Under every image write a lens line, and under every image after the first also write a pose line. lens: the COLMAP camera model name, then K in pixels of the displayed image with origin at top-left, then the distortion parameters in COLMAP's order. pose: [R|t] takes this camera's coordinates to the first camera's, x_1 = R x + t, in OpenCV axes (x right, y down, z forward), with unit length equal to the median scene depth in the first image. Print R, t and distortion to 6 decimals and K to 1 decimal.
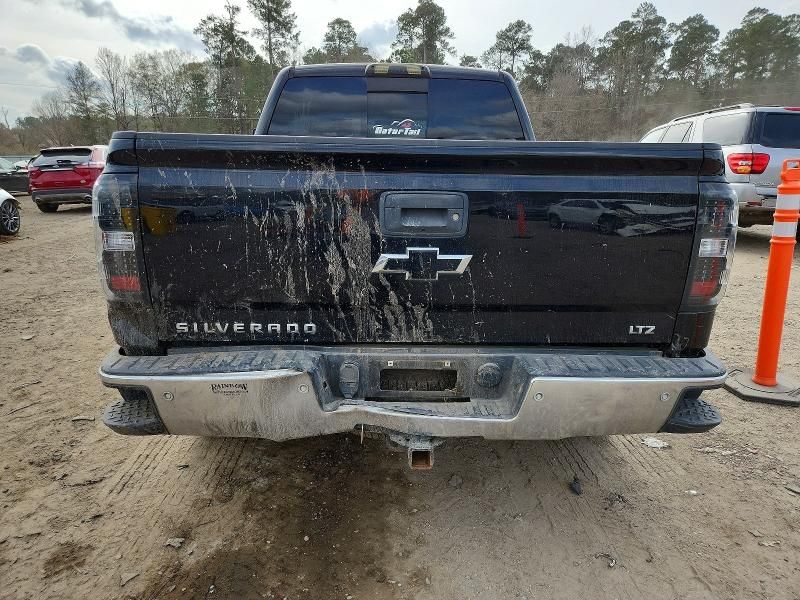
lens RADIAL K [[600.9, 0, 402.0], [0, 600.9, 297.8], [0, 0, 1]] dist [0.068587, -0.060107]
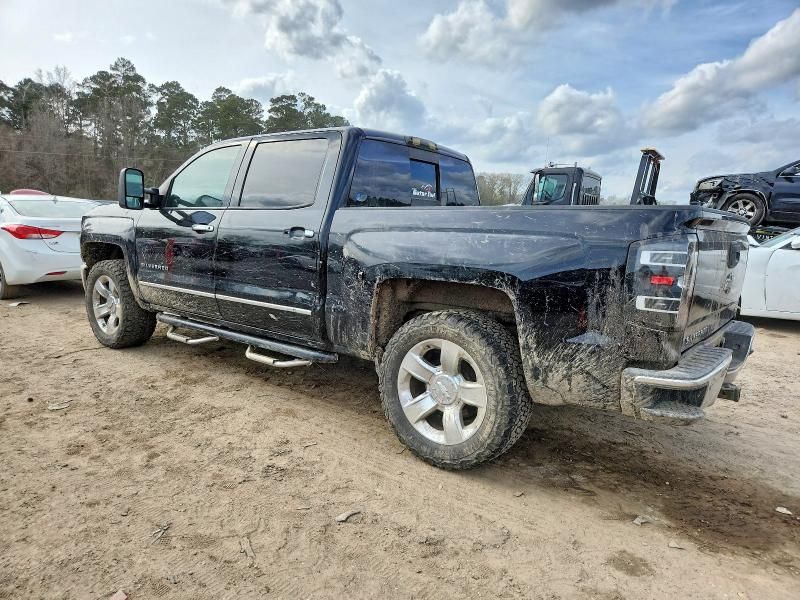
lens RADIAL K [[600.9, 0, 402.0], [0, 600.9, 297.8], [0, 0, 1]] dist [0.068587, -0.060107]
pose [[0.586427, -0.085406, 0.805487, -0.188240], [0.146736, 0.989174, -0.001947, -0.014726], [-0.796600, 0.119336, 0.592610, 0.067279]]
